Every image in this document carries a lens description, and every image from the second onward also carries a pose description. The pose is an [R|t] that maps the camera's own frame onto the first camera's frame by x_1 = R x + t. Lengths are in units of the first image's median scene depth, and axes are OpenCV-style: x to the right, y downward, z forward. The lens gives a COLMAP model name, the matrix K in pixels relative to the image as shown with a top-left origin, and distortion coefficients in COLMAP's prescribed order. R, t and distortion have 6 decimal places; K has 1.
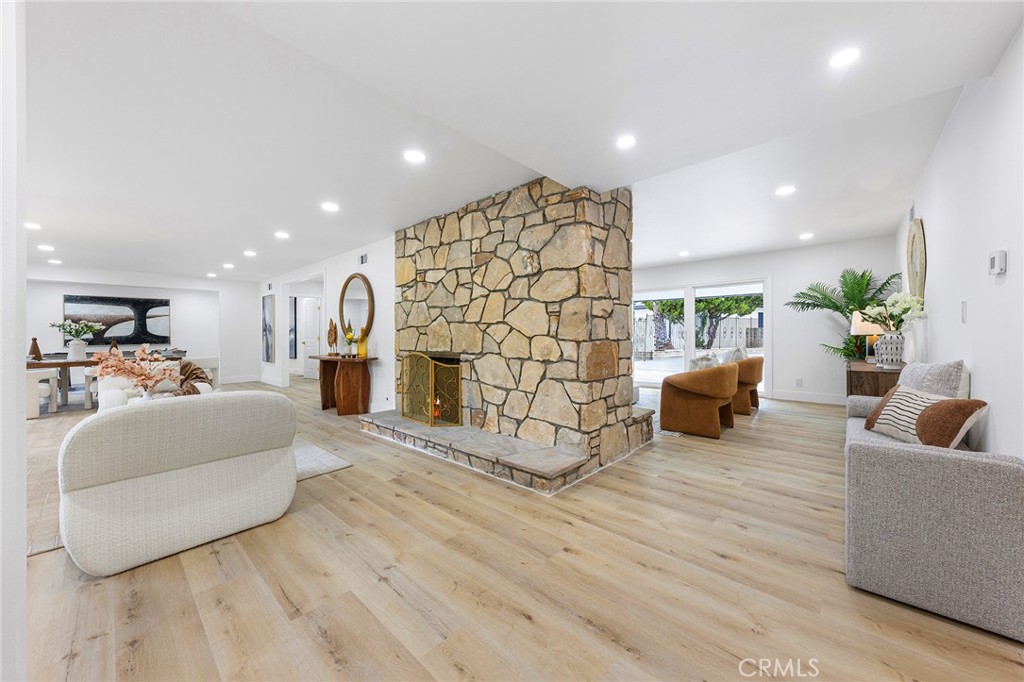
lens RADIAL K [[360.7, 0, 507.1], [0, 360.7, 332.8], [0, 0, 1]] dist [-0.001211, 0.000003]
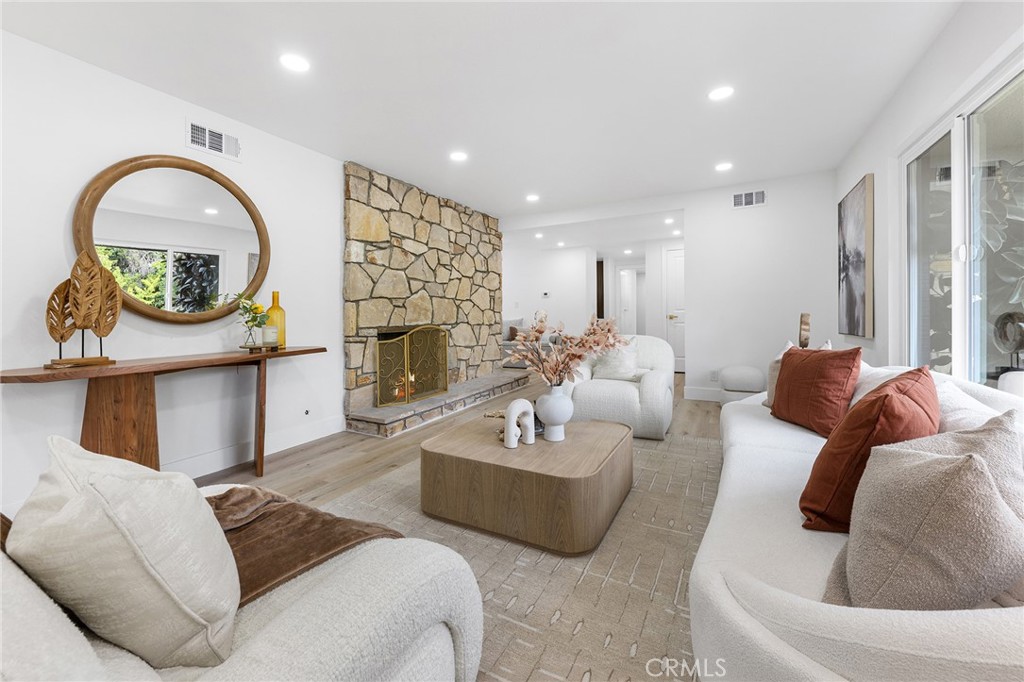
lens RADIAL K [[408.5, 0, 519.0], [0, 408.5, 324.1], [0, 0, 1]] dist [0.009141, 0.000125]
pose [[-0.253941, -0.013992, 0.967118, -1.500445], [0.010442, 0.999797, 0.017207, 0.036935], [-0.967163, 0.014468, -0.253744, 1.134785]]
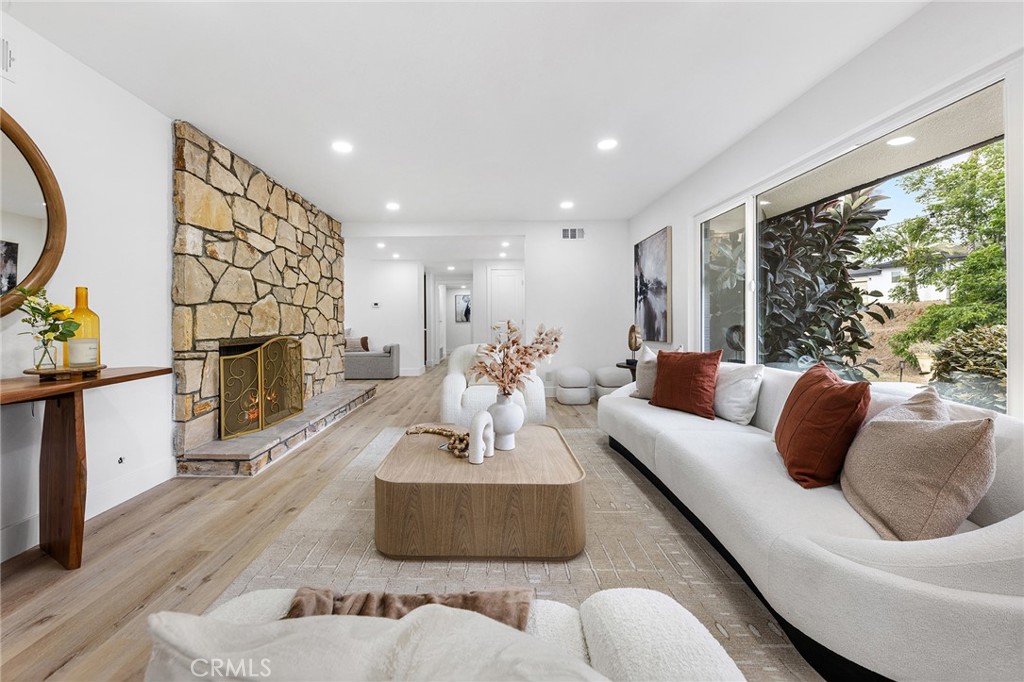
lens RADIAL K [[373.0, 0, 491.3], [0, 373.0, 334.2], [0, 0, 1]] dist [0.005016, -0.000781]
pose [[-0.670616, -0.011843, 0.741710, -1.319557], [0.006004, 0.999753, 0.021392, 0.036435], [-0.741780, 0.018799, -0.670380, 1.329015]]
